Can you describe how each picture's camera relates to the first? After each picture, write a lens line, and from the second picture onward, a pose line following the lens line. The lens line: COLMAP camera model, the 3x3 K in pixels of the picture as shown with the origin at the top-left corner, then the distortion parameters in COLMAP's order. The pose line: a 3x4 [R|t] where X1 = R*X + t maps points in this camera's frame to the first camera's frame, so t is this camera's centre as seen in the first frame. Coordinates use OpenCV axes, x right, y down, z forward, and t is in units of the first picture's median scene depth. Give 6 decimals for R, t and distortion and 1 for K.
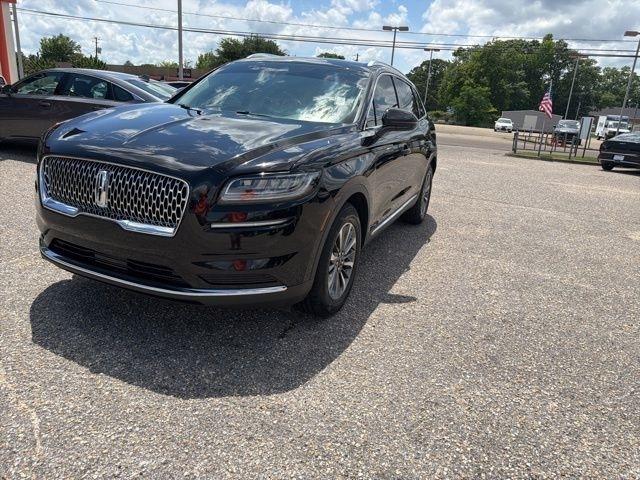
lens RADIAL K [[453.4, 0, 323.1], [0, 453.4, 242.3], [0, 0, 1]] dist [0.026627, -0.033229]
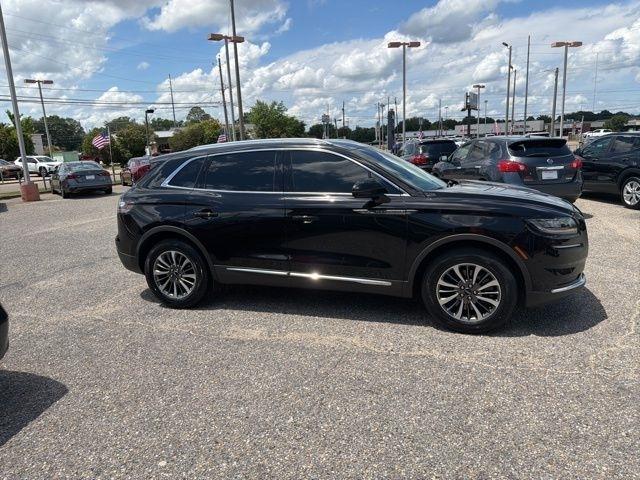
lens RADIAL K [[453.4, 0, 323.3], [0, 453.4, 238.3], [0, 0, 1]] dist [0.026627, -0.033229]
pose [[-0.078729, -0.275588, 0.958047, -1.263573], [0.323826, 0.901844, 0.286032, -0.533554], [-0.942835, 0.332759, 0.018241, 1.119365]]
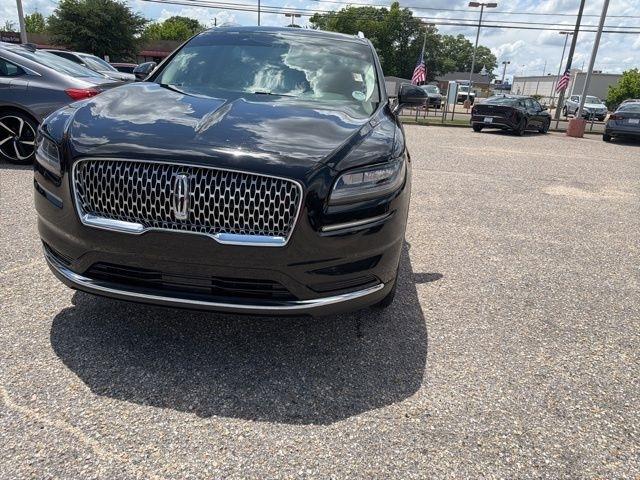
lens RADIAL K [[453.4, 0, 323.8], [0, 453.4, 241.7], [0, 0, 1]] dist [0.026627, -0.033229]
pose [[0.957414, -0.110616, 0.266688, -0.260912], [0.093470, 0.992702, 0.076193, -0.042898], [-0.273170, -0.048021, 0.960766, 0.079326]]
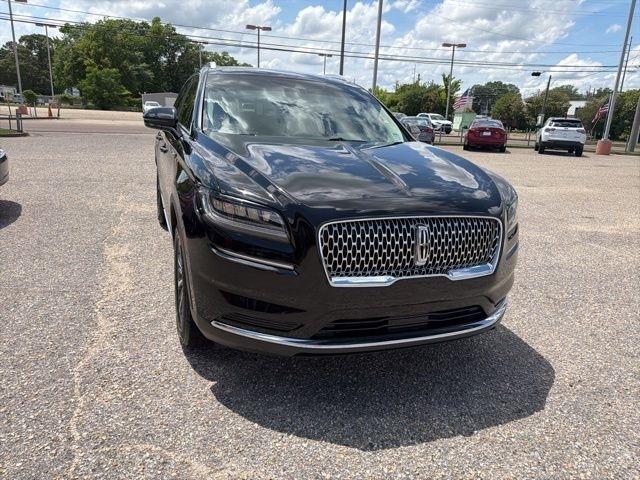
lens RADIAL K [[453.4, 0, 322.8], [0, 453.4, 233.6], [0, 0, 1]] dist [0.026627, -0.033229]
pose [[0.720888, -0.220644, 0.656990, -0.680619], [0.206499, 0.973294, 0.100289, -0.152459], [-0.661573, 0.063371, 0.747199, 0.253059]]
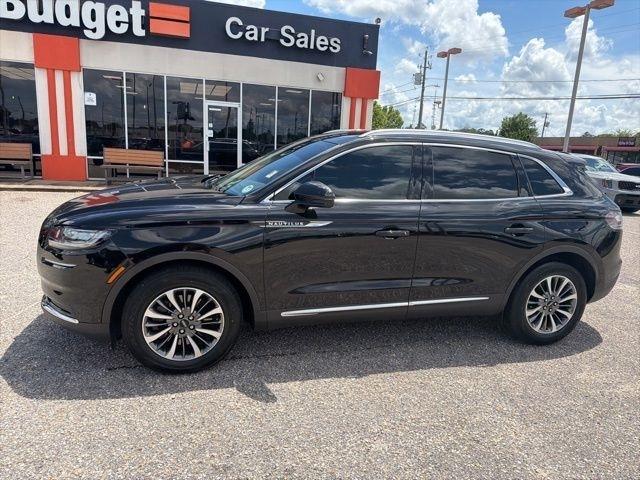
lens RADIAL K [[453.4, 0, 325.0], [0, 453.4, 245.5], [0, 0, 1]] dist [0.026627, -0.033229]
pose [[0.620977, 0.130070, -0.772961, 0.731196], [-0.236438, 0.971285, -0.026506, -0.129840], [0.747318, 0.199217, 0.633899, 0.400321]]
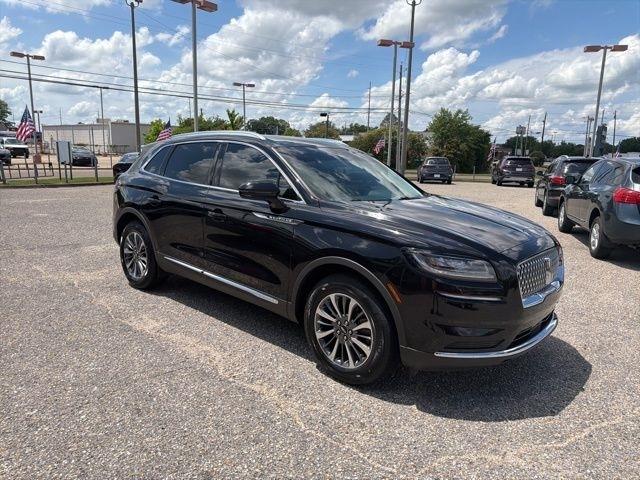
lens RADIAL K [[453.4, 0, 321.9], [0, 453.4, 236.7], [0, 0, 1]] dist [0.026627, -0.033229]
pose [[0.331529, -0.237976, 0.912938, -1.076853], [0.267091, 0.951751, 0.151101, -0.335858], [-0.904848, 0.193743, 0.379095, 0.601309]]
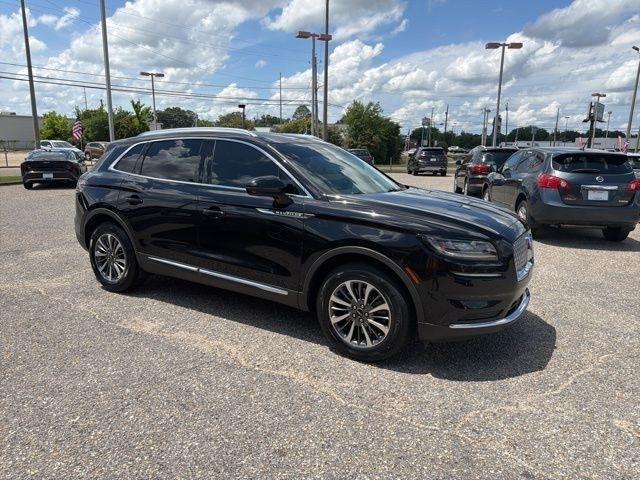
lens RADIAL K [[453.4, 0, 320.4], [0, 453.4, 245.2], [0, 0, 1]] dist [0.026627, -0.033229]
pose [[0.151253, -0.282220, 0.947351, -1.166319], [0.280041, 0.931348, 0.232741, -0.390219], [-0.947998, 0.230095, 0.219902, 0.745273]]
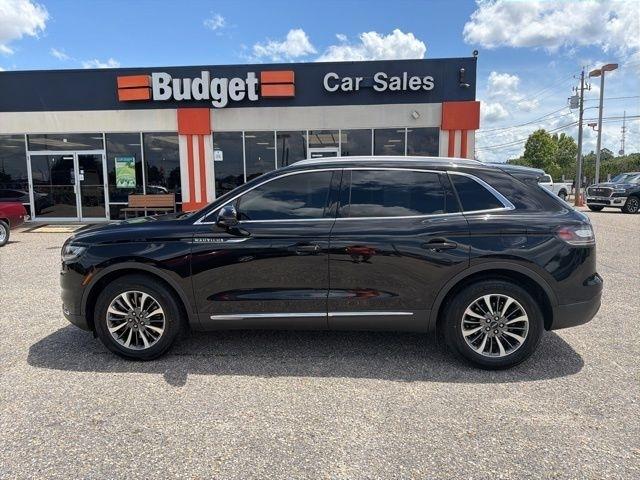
lens RADIAL K [[453.4, 0, 315.6], [0, 453.4, 237.7], [0, 0, 1]] dist [0.026627, -0.033229]
pose [[0.299588, 0.037139, -0.953345, 1.045663], [-0.245462, 0.968605, -0.039402, -0.192417], [0.921952, 0.245814, 0.299299, 0.744908]]
